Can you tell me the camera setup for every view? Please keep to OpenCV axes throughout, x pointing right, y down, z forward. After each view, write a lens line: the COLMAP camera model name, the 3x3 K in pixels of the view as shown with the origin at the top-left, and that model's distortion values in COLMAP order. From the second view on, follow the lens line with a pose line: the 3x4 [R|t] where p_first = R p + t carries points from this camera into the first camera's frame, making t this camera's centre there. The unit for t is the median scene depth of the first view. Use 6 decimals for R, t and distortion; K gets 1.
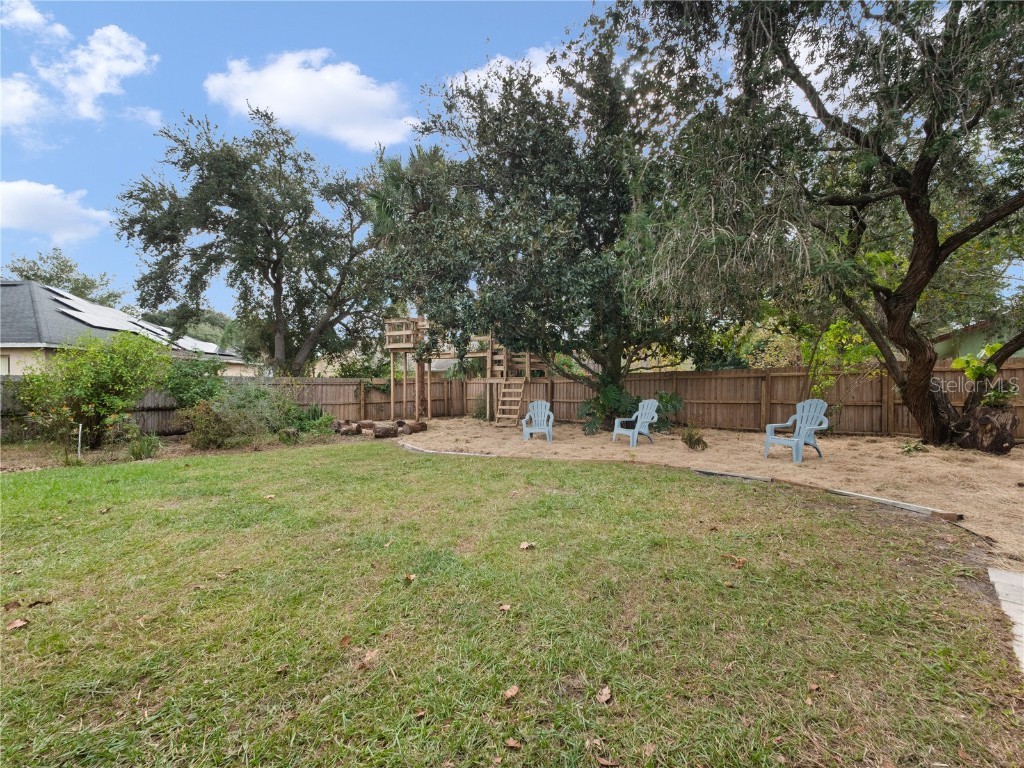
lens RADIAL K [[422.3, 0, 502.7], [0, 422.3, 387.9], [0, 0, 1]] dist [0.001455, 0.000155]
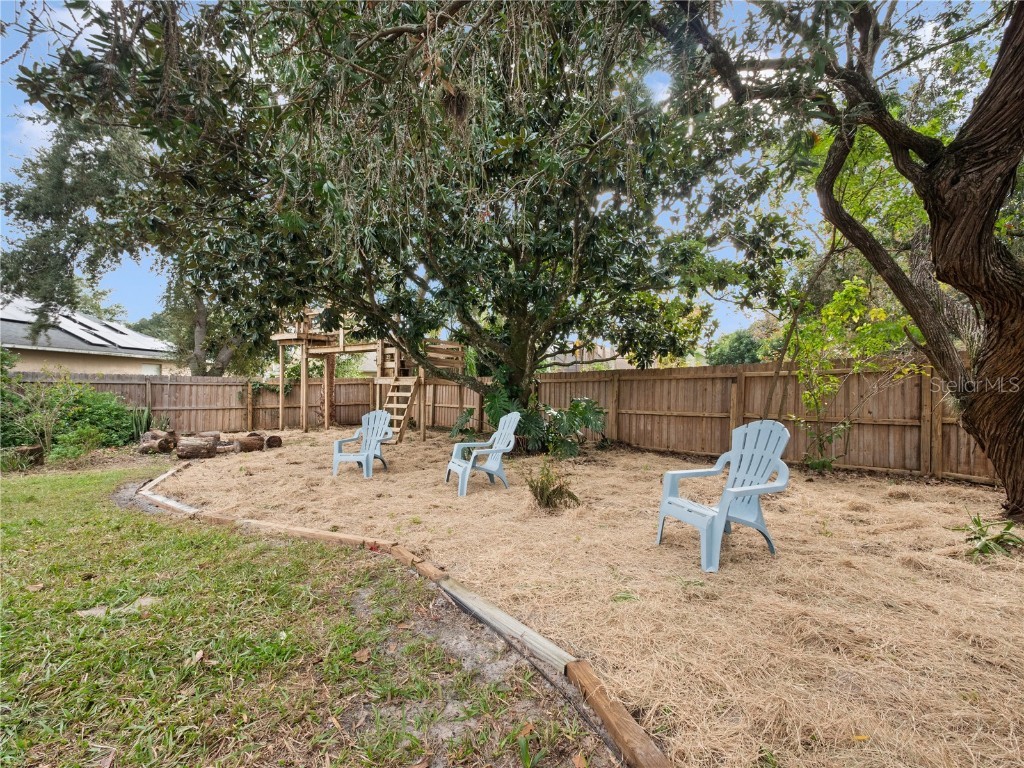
lens RADIAL K [[422.3, 0, 502.7], [0, 422.3, 387.9], [0, 0, 1]] dist [0.001455, 0.000155]
pose [[0.998574, 0.008611, -0.052695, 0.330273], [-0.009003, 0.999934, -0.007205, -0.002105], [0.052629, 0.007669, 0.998585, 0.363366]]
